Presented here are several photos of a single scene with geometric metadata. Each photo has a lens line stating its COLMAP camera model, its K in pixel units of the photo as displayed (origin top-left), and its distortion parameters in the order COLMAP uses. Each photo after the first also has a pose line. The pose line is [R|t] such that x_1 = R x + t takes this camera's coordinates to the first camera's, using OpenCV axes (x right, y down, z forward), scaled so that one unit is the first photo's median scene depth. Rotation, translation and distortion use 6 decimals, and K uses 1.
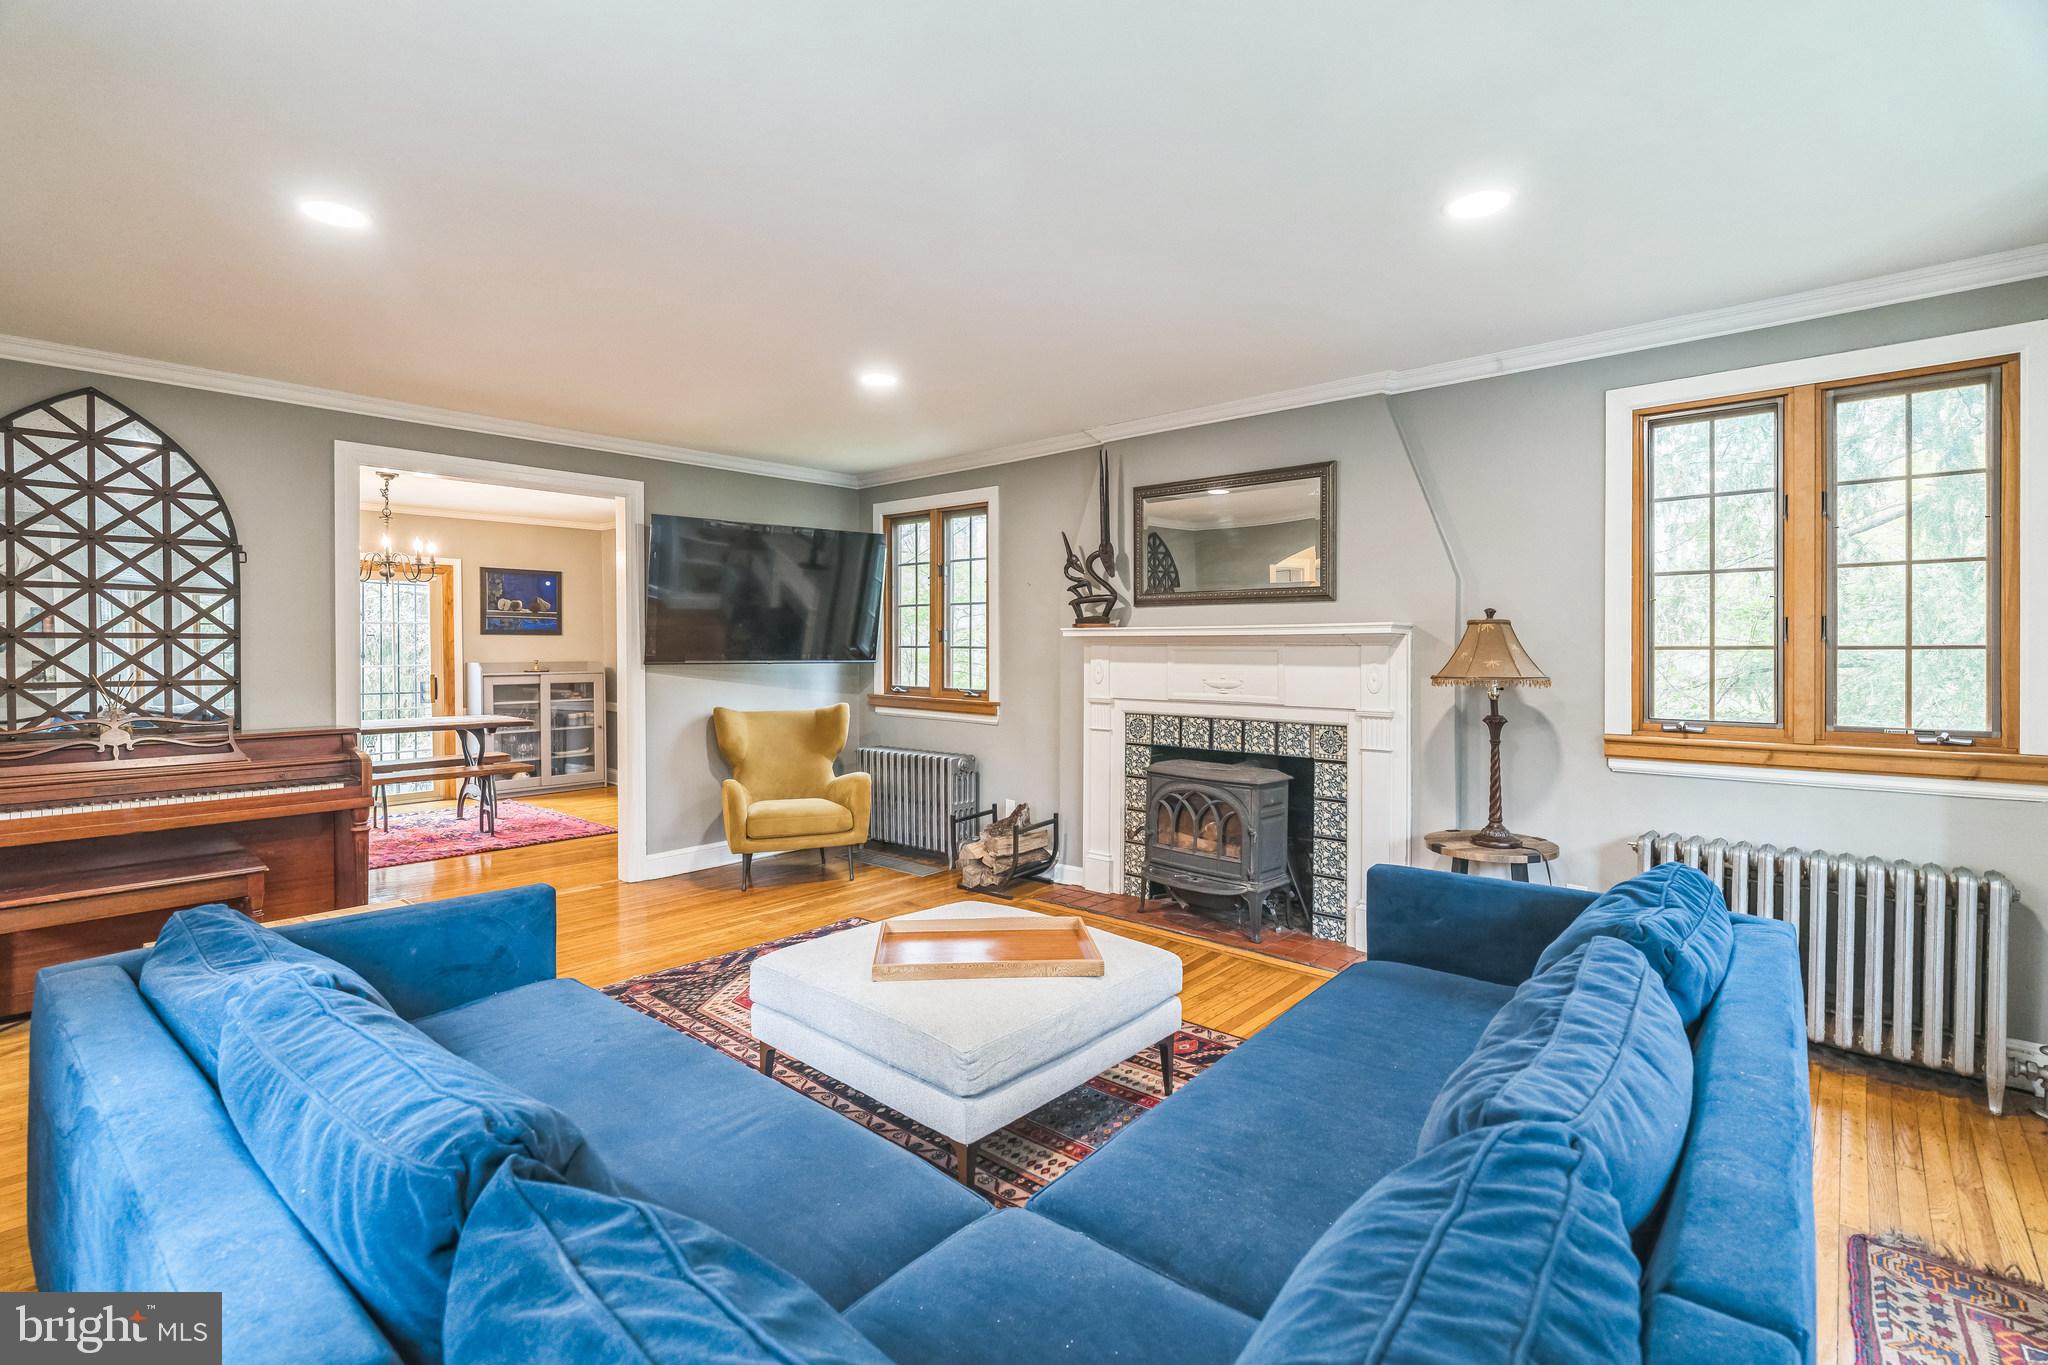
lens RADIAL K [[943.4, 0, 995.1], [0, 943.4, 650.0], [0, 0, 1]] dist [-0.009368, 0.004612]
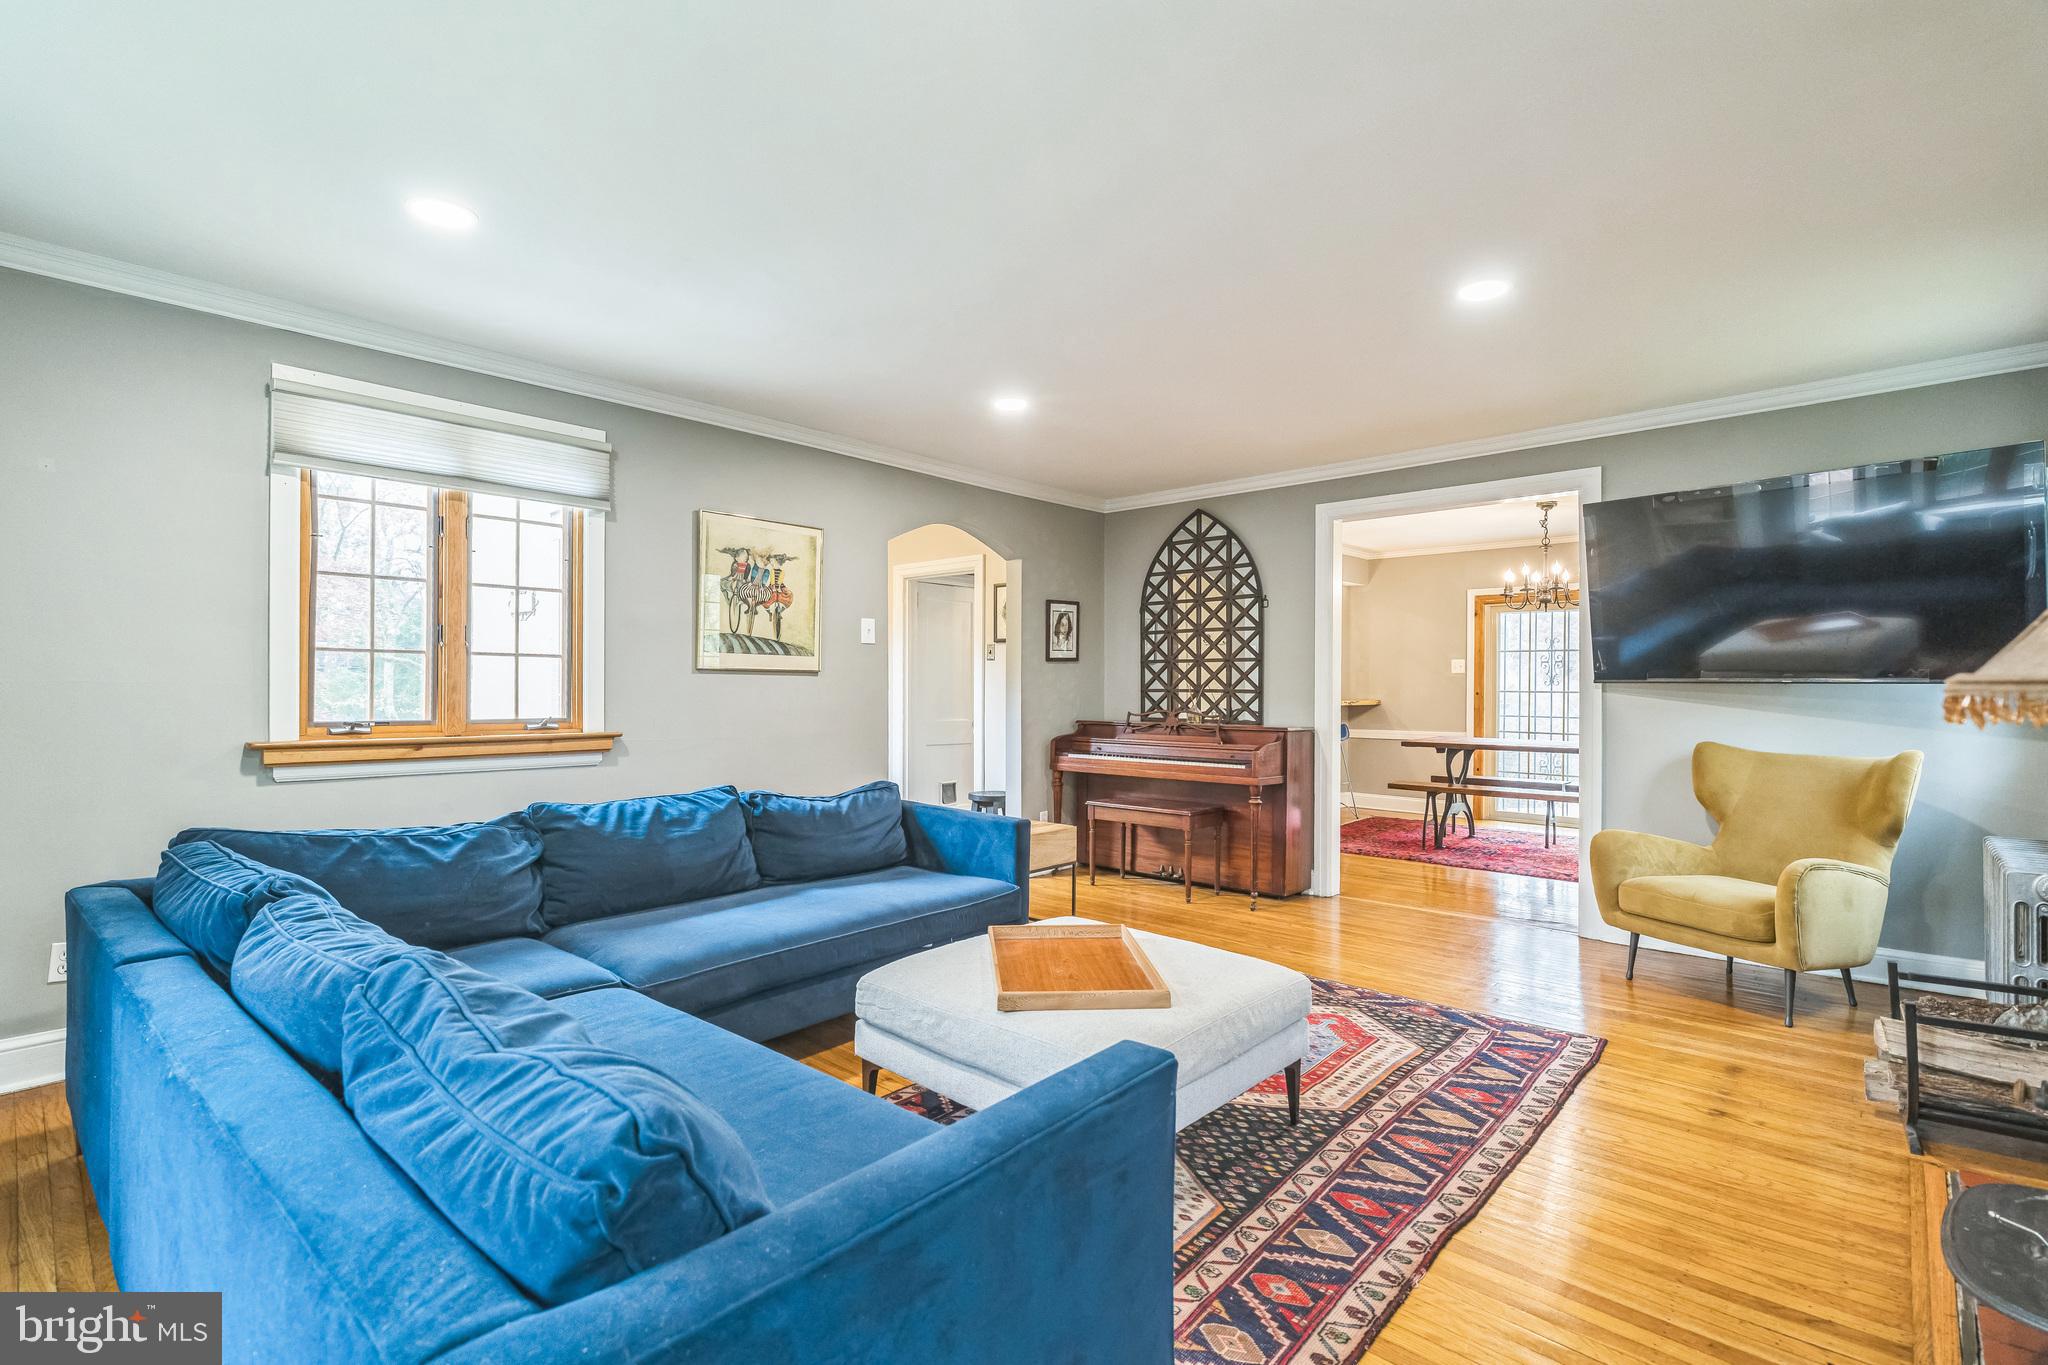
lens RADIAL K [[943.4, 0, 1015.0], [0, 943.4, 682.7], [0, 0, 1]] dist [-0.009368, 0.004612]
pose [[-0.007674, -0.004002, -0.999963, 0.659417], [-0.005994, 0.999974, -0.003956, 0.029570], [0.999953, 0.005963, -0.007698, 0.681173]]
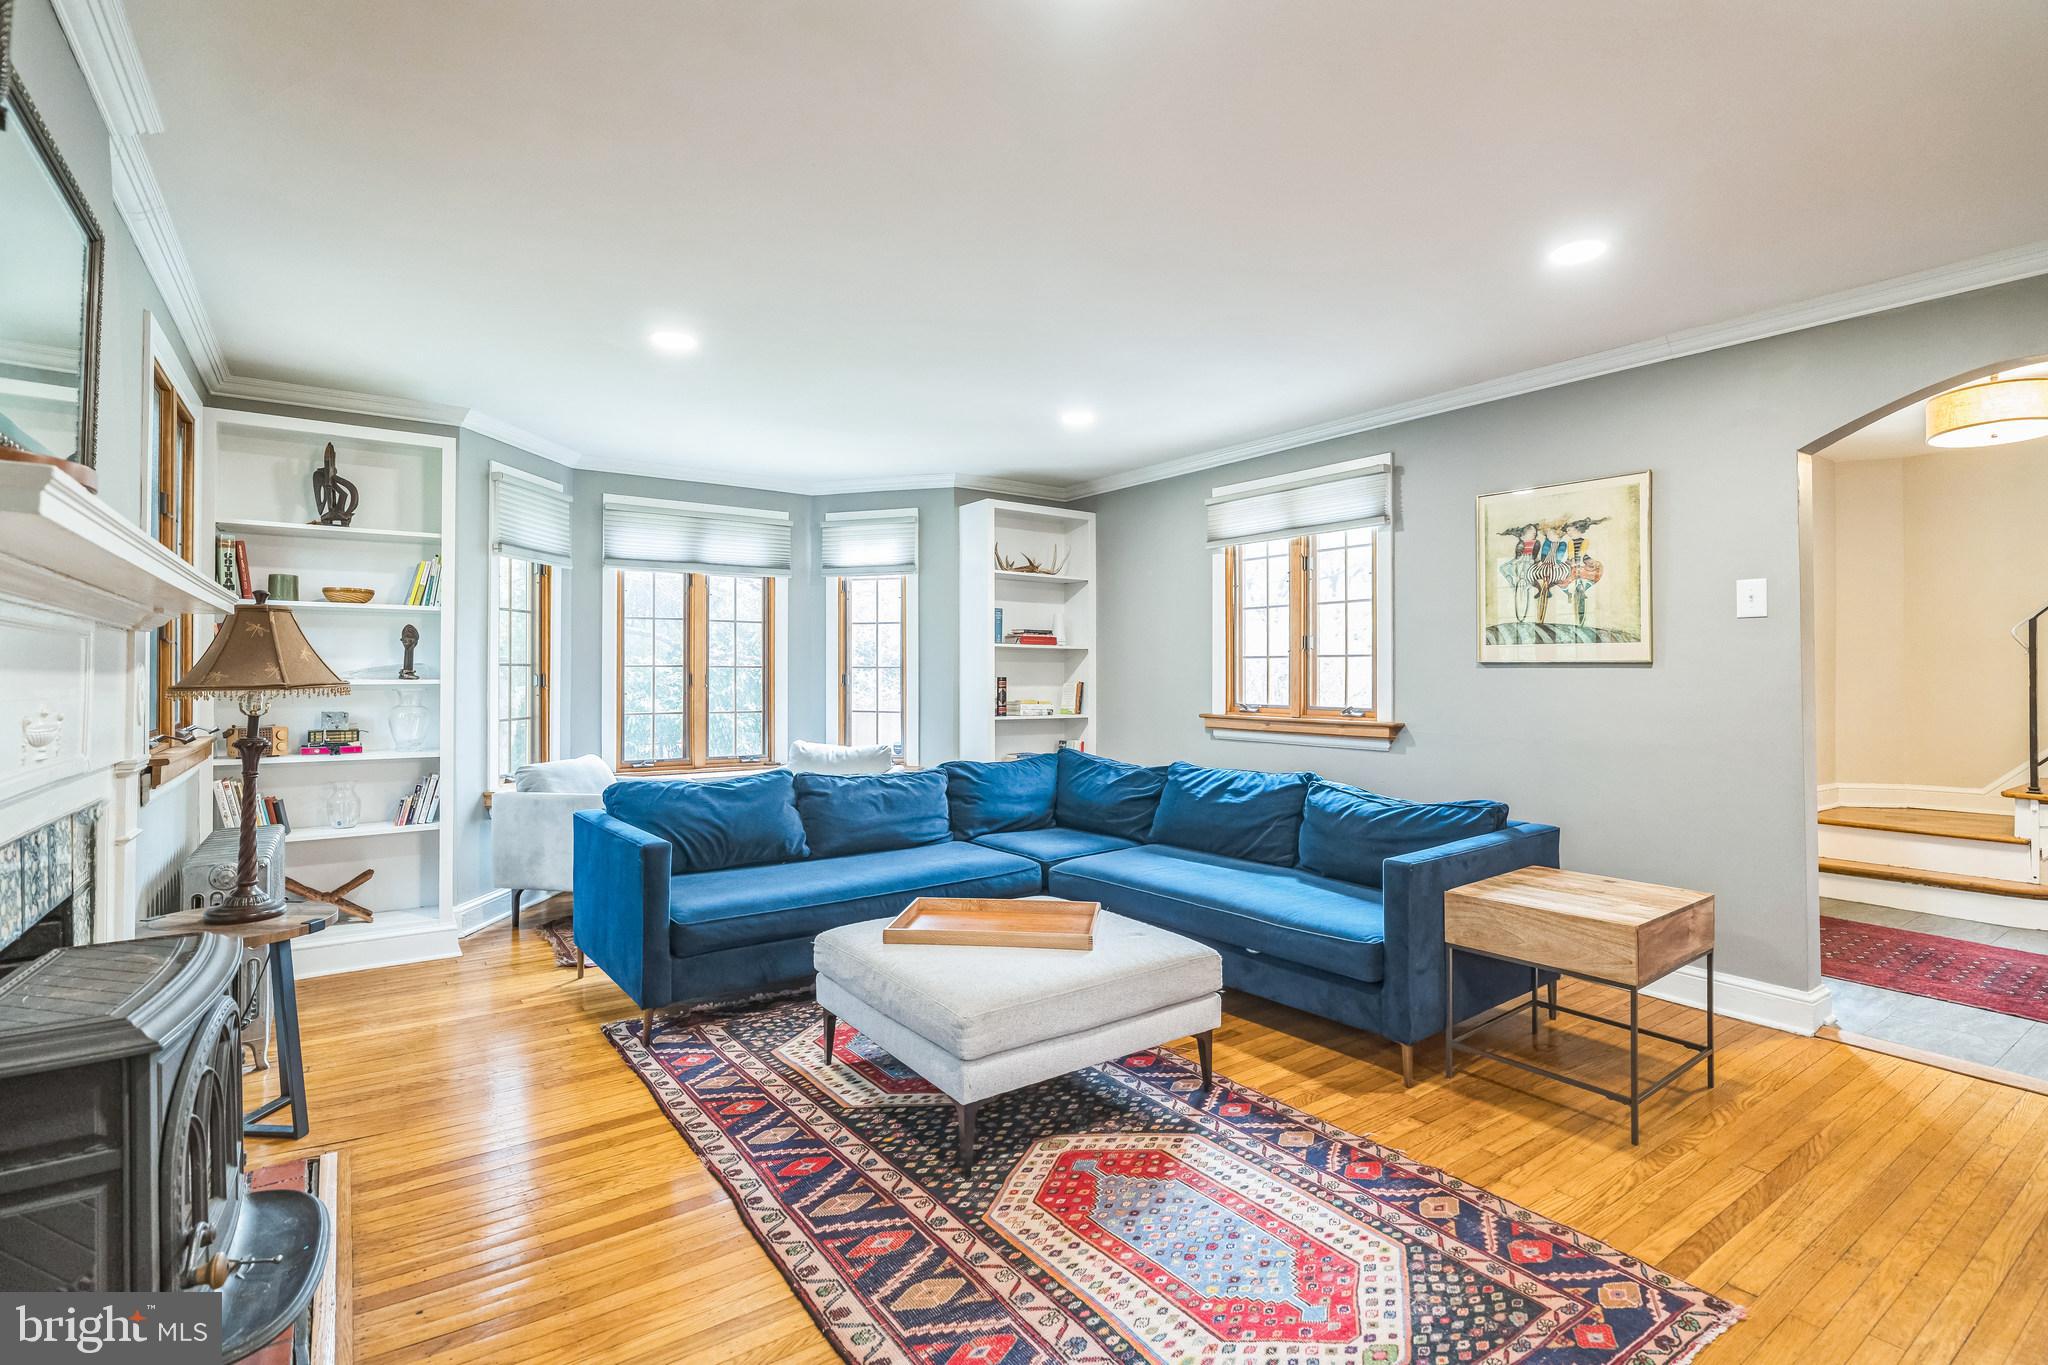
lens RADIAL K [[943.4, 0, 1011.7], [0, 943.4, 683.5], [0, 0, 1]] dist [-0.009368, 0.004612]
pose [[-0.977953, 0.000255, 0.208824, -0.179180], [0.002661, 0.999933, 0.011237, 0.019809], [-0.208807, 0.011545, -0.977889, 1.462734]]
